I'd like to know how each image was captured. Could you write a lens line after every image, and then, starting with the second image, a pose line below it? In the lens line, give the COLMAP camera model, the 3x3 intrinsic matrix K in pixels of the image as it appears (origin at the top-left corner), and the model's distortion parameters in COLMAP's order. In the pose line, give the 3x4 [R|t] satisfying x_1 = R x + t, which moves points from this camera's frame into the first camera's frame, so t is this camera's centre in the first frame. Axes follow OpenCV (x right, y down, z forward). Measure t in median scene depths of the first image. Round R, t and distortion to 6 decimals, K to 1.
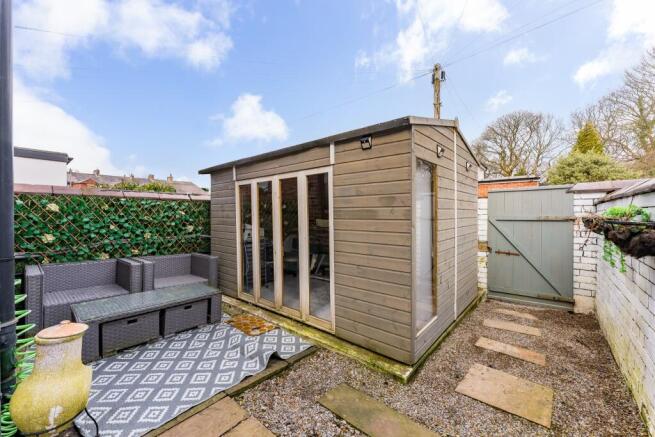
lens RADIAL K [[261.2, 0, 327.3], [0, 261.2, 226.4], [0, 0, 1]] dist [0.000671, 0.000188]
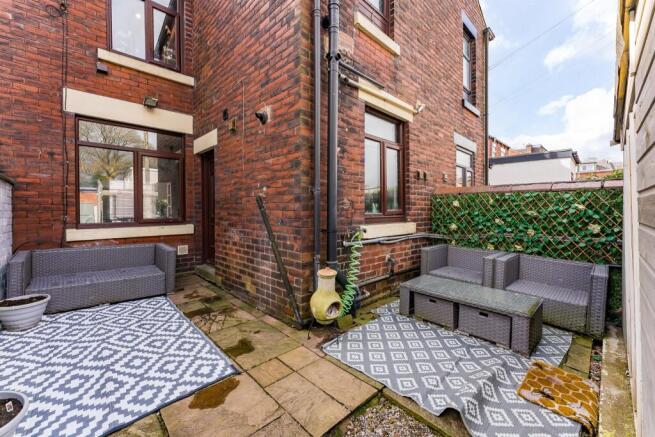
lens RADIAL K [[261.3, 0, 328.2], [0, 261.3, 216.1], [0, 0, 1]] dist [0.001470, 0.000111]
pose [[-0.092594, 0.029281, -0.995273, 0.338501], [-0.042894, 0.998522, 0.033367, -0.025341], [0.994780, 0.045781, -0.091201, 0.475298]]
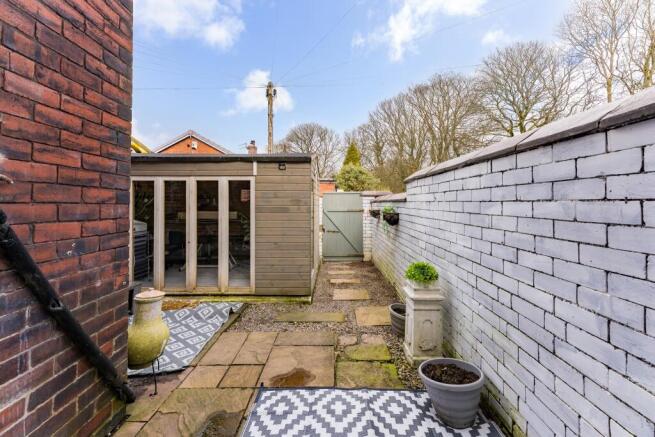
lens RADIAL K [[270.0, 0, 327.5], [0, 270.0, 218.5], [0, 0, 1]] dist [-0.000425, 0.000009]
pose [[0.766103, -0.030177, 0.642009, -0.490332], [0.024979, 0.999540, 0.017176, -0.009895], [-0.642232, 0.002878, 0.766505, -0.313683]]
